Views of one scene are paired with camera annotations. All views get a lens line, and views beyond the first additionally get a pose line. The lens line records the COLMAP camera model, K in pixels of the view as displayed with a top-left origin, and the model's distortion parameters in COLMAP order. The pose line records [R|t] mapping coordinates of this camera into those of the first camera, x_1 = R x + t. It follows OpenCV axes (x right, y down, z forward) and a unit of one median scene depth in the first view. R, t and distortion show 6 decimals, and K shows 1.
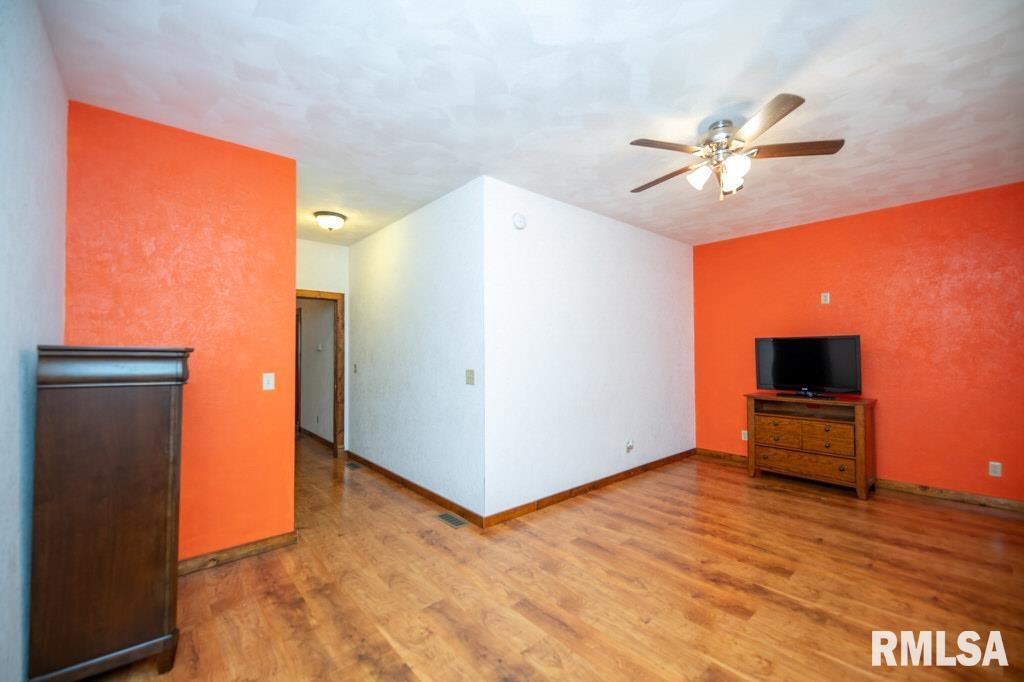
lens RADIAL K [[424.2, 0, 513.9], [0, 424.2, 347.0], [0, 0, 1]] dist [-0.000198, -0.004899]
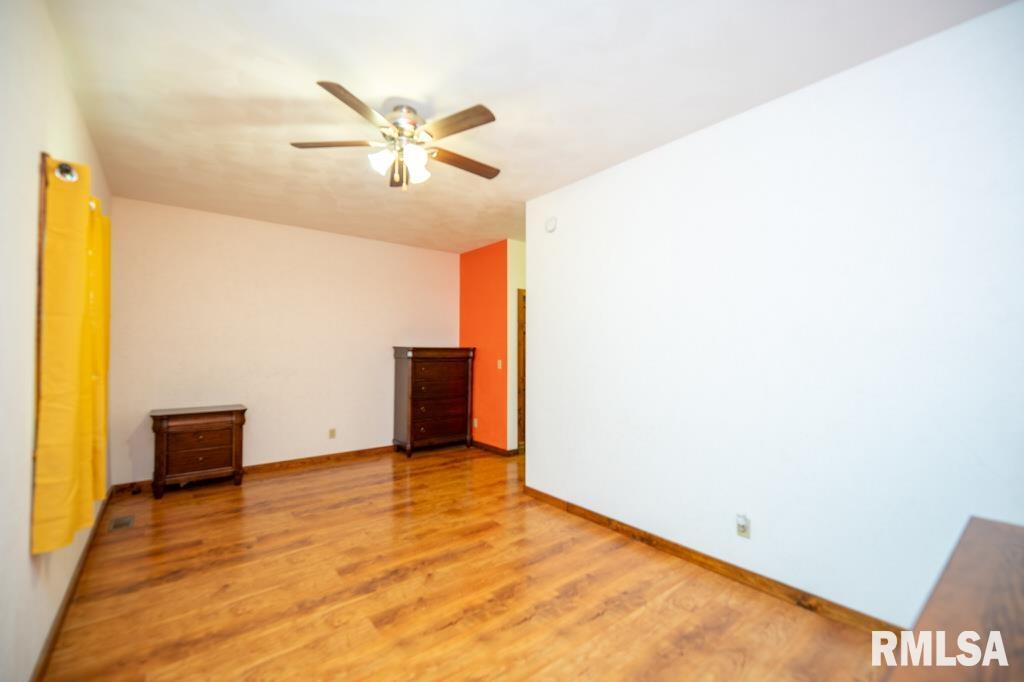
lens RADIAL K [[421.9, 0, 513.4], [0, 421.9, 344.6], [0, 0, 1]] dist [0.001403, -0.000199]
pose [[-0.036365, -0.003720, -0.999332, 1.223789], [0.010270, 0.999939, -0.004096, 0.007299], [0.999286, -0.010412, -0.036325, 1.094052]]
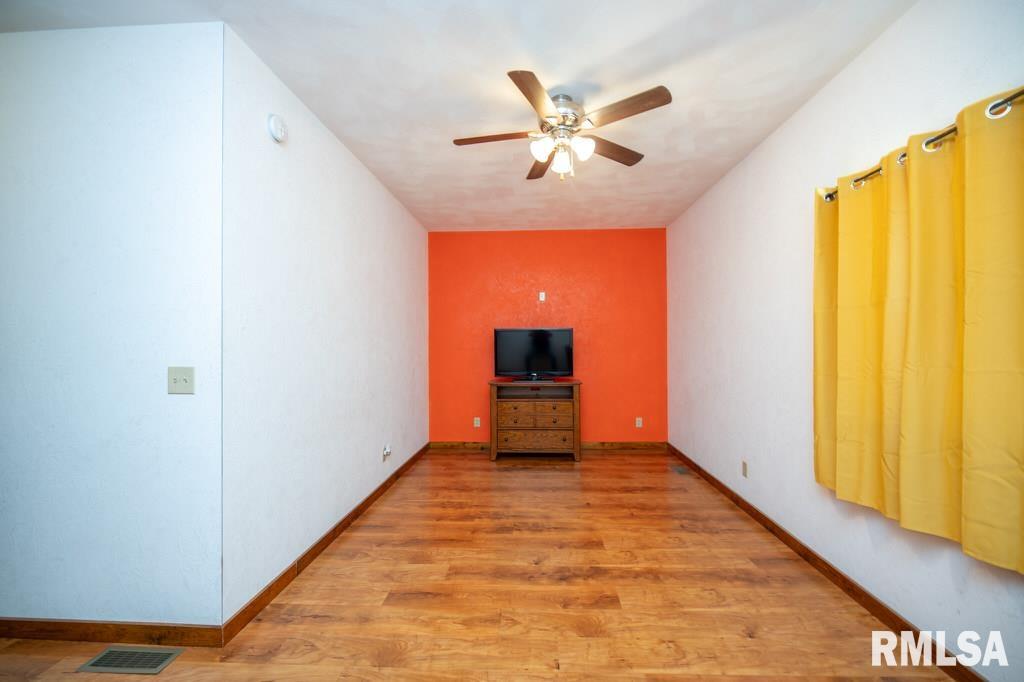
lens RADIAL K [[421.9, 0, 527.9], [0, 421.9, 341.5], [0, 0, 1]] dist [0.000988, -0.004780]
pose [[0.677251, 0.009078, 0.735696, -0.225005], [-0.009025, 0.999951, -0.004031, 0.022975], [-0.735697, -0.003909, 0.677300, 0.348504]]
